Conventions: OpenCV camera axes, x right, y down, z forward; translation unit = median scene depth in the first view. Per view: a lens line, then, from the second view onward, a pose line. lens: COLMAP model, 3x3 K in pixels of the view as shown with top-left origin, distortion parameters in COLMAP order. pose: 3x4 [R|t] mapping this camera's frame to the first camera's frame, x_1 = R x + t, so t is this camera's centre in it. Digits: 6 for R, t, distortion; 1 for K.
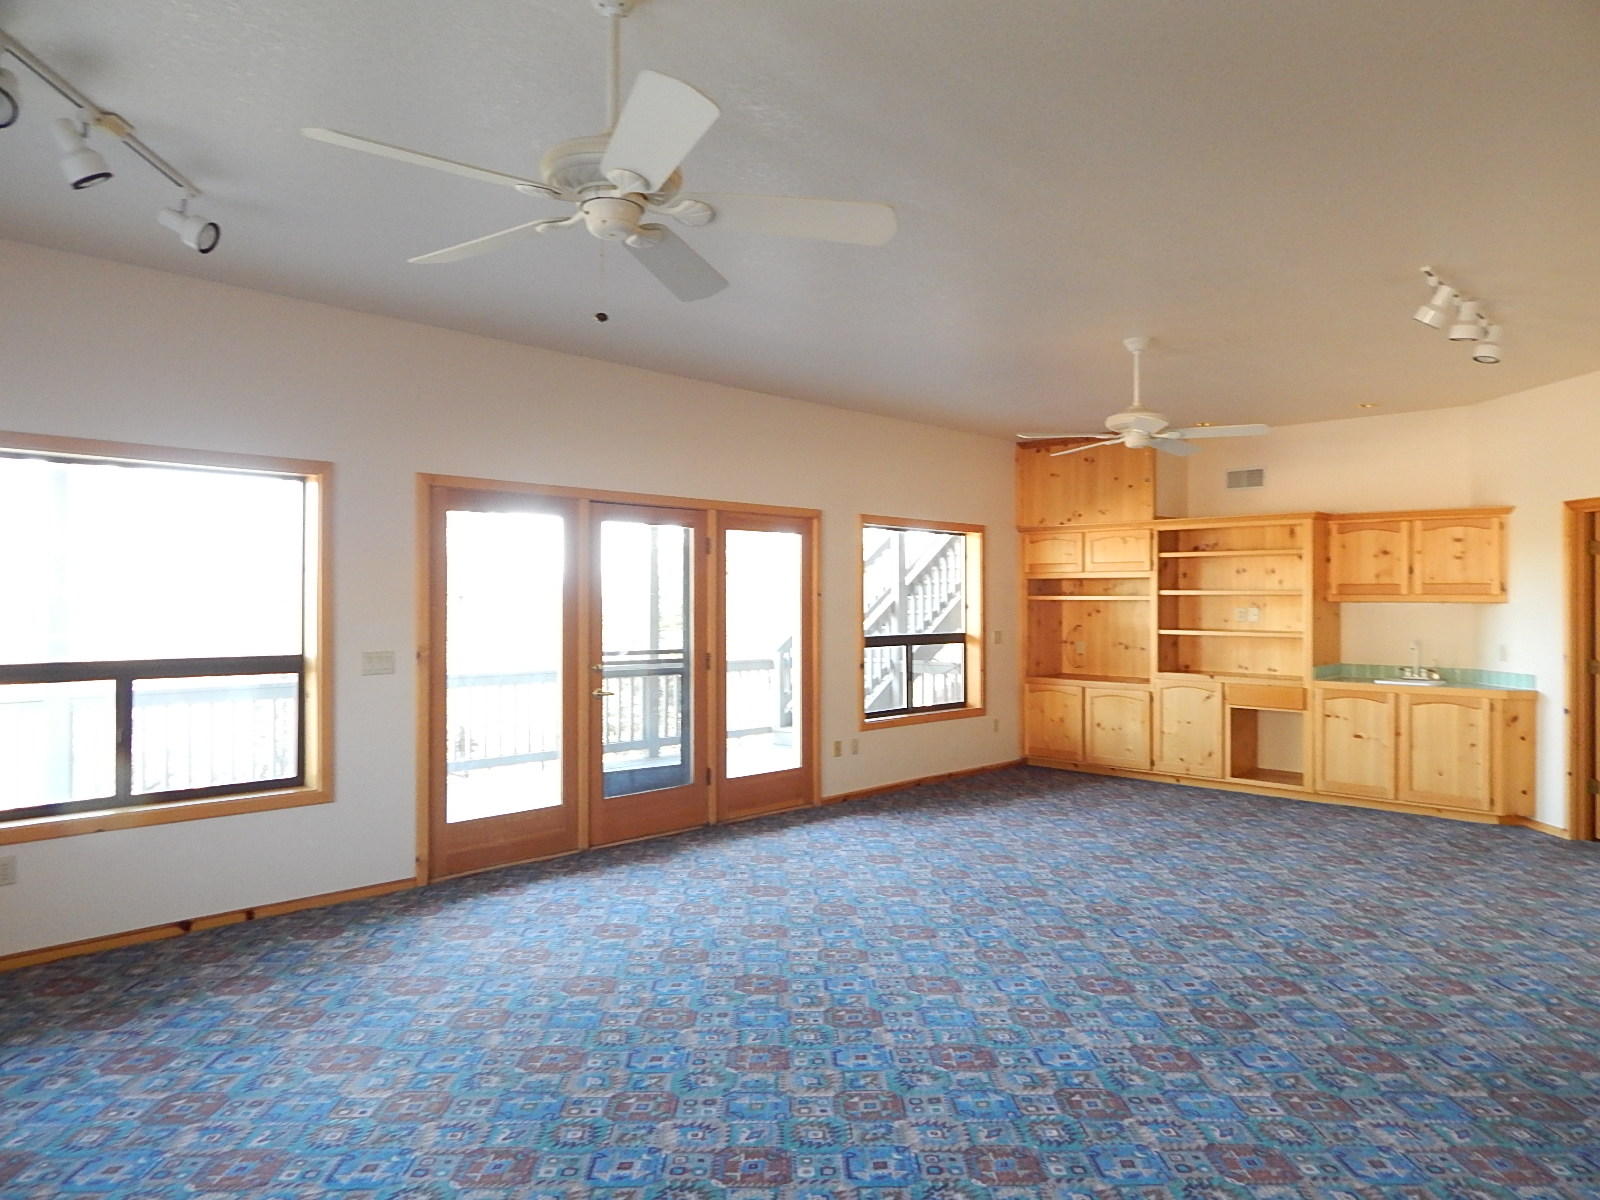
lens RADIAL K [[1062.1, 0, 804.0], [0, 1062.1, 596.5], [0, 0, 1]] dist [0.003373, -0.004886]
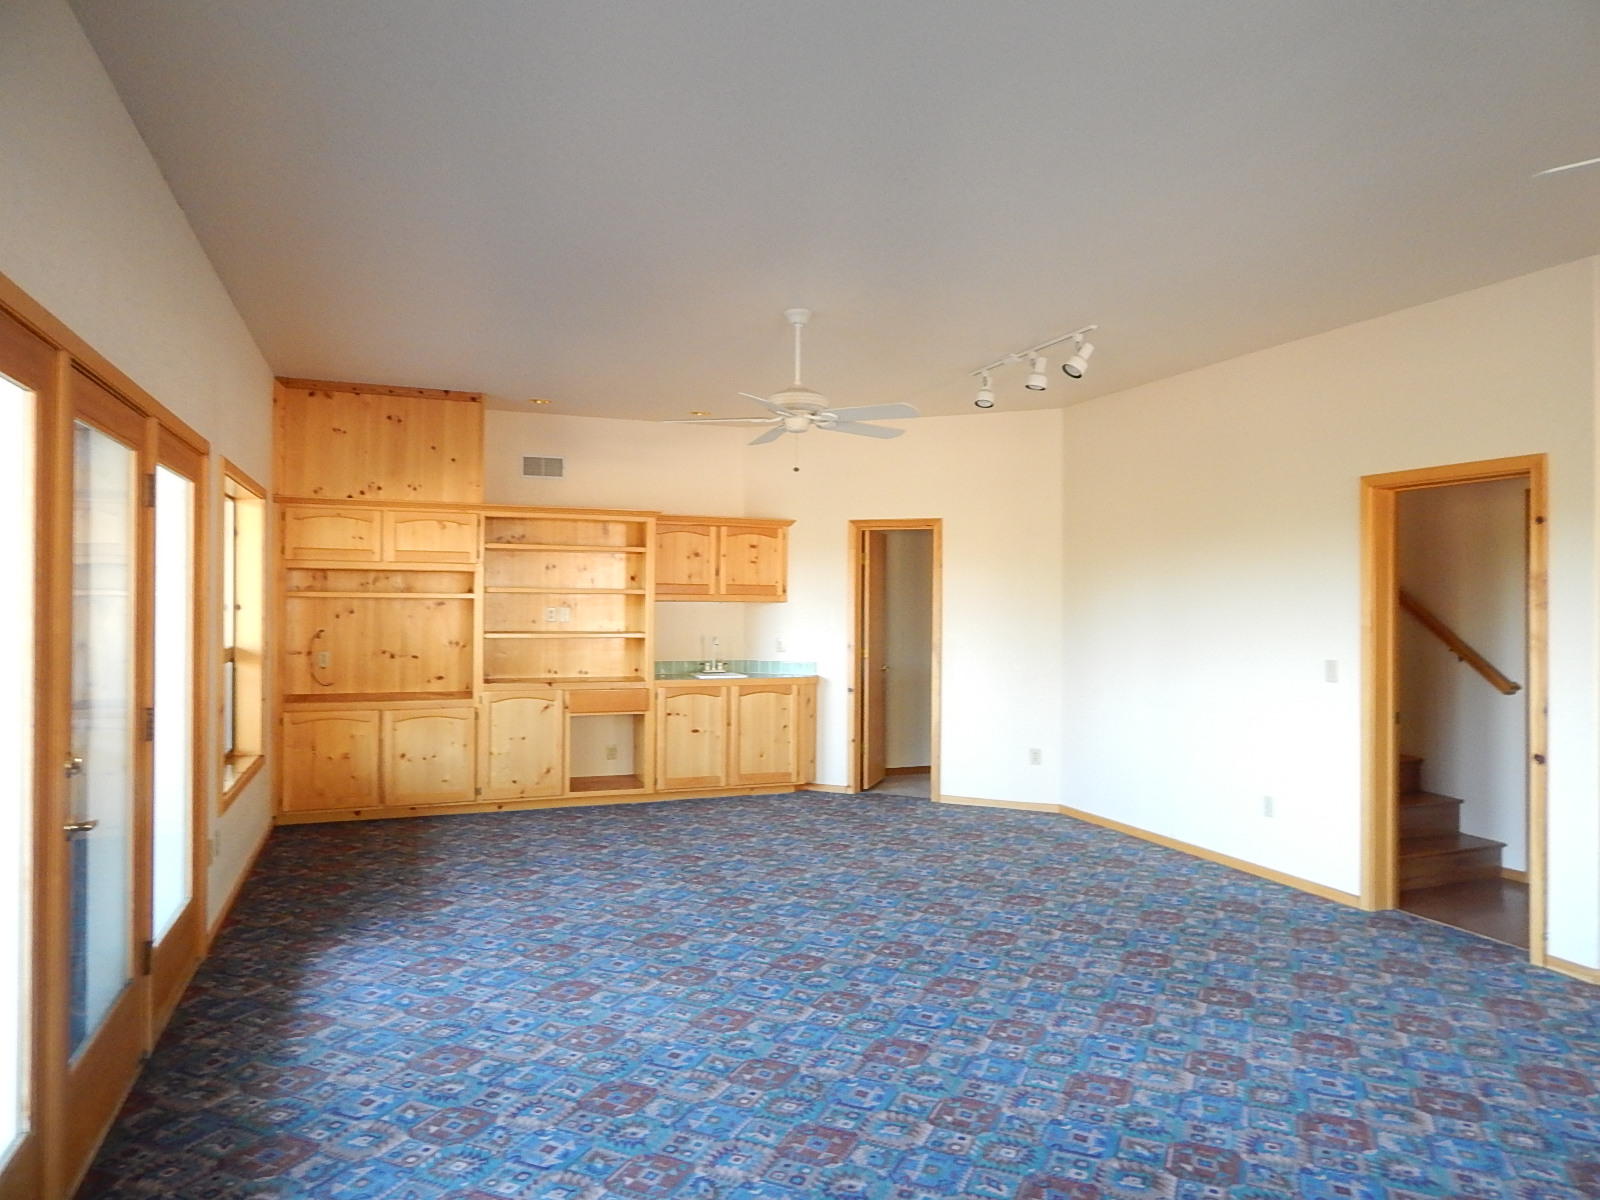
lens RADIAL K [[1062.1, 0, 800.6], [0, 1062.1, 604.6], [0, 0, 1]] dist [0.003373, -0.004886]
pose [[0.411822, -0.004650, 0.911252, -0.374201], [-0.010224, 0.999900, 0.009723, -0.002857], [-0.911207, -0.013321, 0.411733, 0.471278]]
